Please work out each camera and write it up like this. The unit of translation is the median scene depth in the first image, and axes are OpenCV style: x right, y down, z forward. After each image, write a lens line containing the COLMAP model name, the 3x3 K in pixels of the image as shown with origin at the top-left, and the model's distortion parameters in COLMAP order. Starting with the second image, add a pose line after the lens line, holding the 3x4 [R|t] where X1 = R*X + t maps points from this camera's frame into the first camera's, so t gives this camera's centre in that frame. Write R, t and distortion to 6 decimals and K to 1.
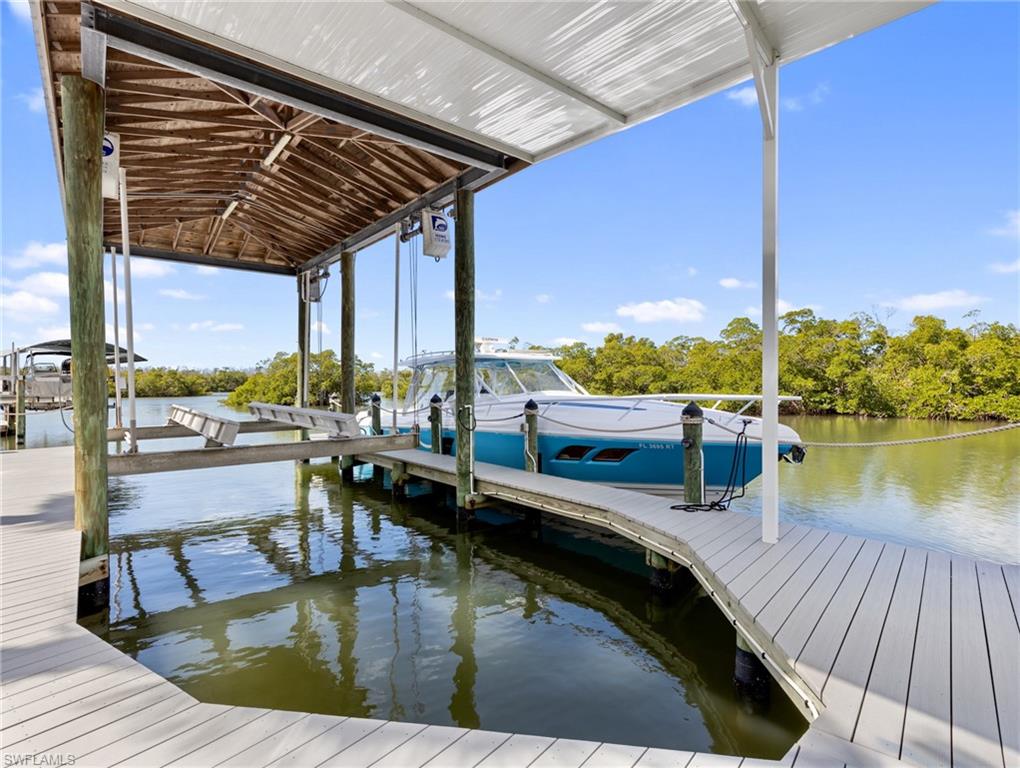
lens RADIAL K [[521.0, 0, 517.3], [0, 521.0, 384.6], [0, 0, 1]] dist [0.000873, -0.000704]
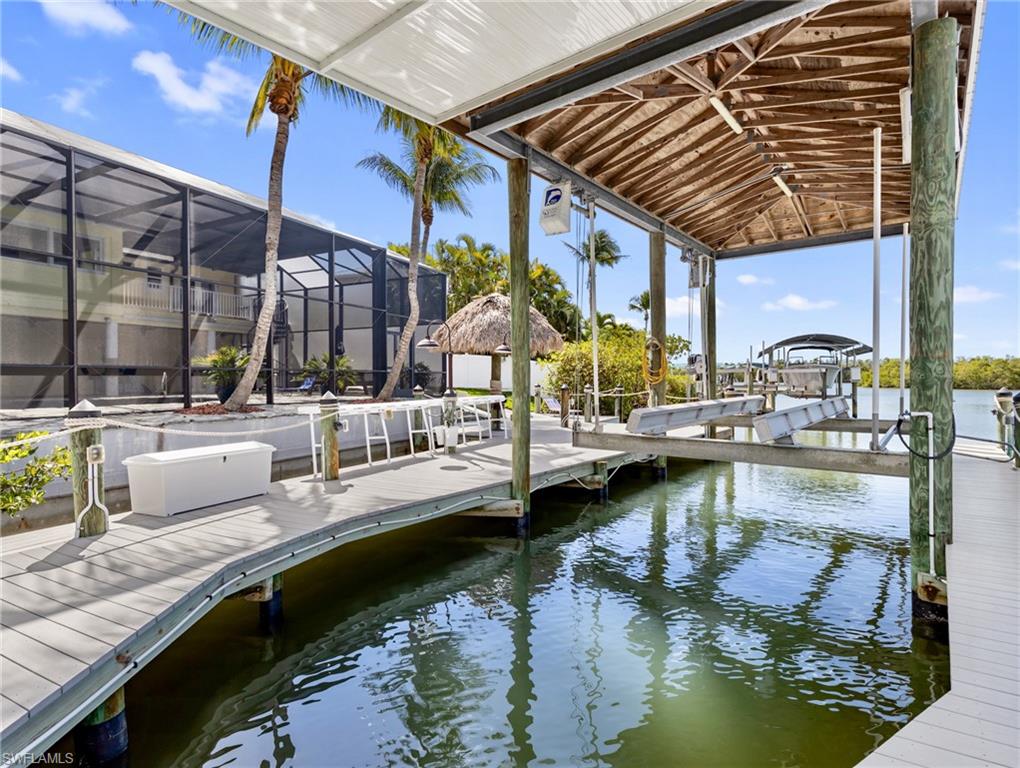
lens RADIAL K [[521.0, 0, 517.3], [0, 521.0, 384.6], [0, 0, 1]] dist [0.000873, -0.000704]
pose [[0.221981, 0.026255, -0.974697, 0.308263], [-0.008572, 0.999651, 0.024975, 0.000254], [0.975013, 0.002811, 0.222129, 0.386805]]
